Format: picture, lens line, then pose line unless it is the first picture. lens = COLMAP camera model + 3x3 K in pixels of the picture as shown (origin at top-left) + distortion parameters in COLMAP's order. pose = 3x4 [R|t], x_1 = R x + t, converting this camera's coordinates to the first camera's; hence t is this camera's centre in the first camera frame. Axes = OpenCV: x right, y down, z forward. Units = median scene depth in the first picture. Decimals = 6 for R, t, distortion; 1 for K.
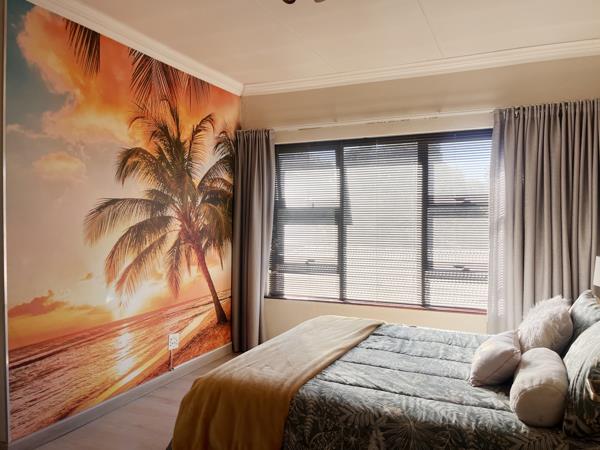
lens RADIAL K [[453.6, 0, 300.7], [0, 453.6, 223.4], [0, 0, 1]] dist [0.037093, -0.046310]
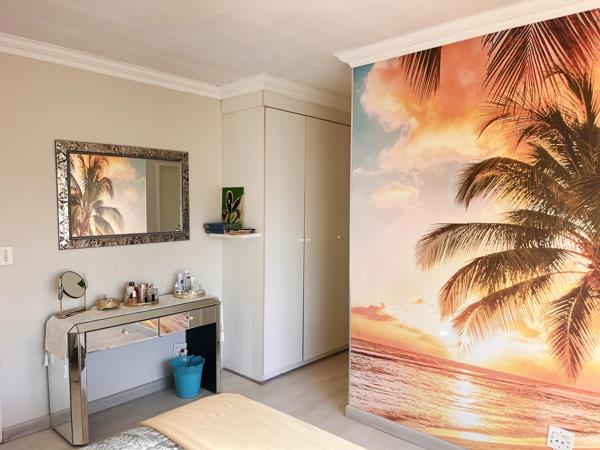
lens RADIAL K [[453.6, 0, 300.1], [0, 453.6, 228.3], [0, 0, 1]] dist [0.037093, -0.046310]
pose [[-0.304330, 0.045252, -0.951491, 0.524430], [-0.013338, 0.998571, 0.051757, -0.086966], [0.952473, 0.028443, -0.303291, 0.981315]]
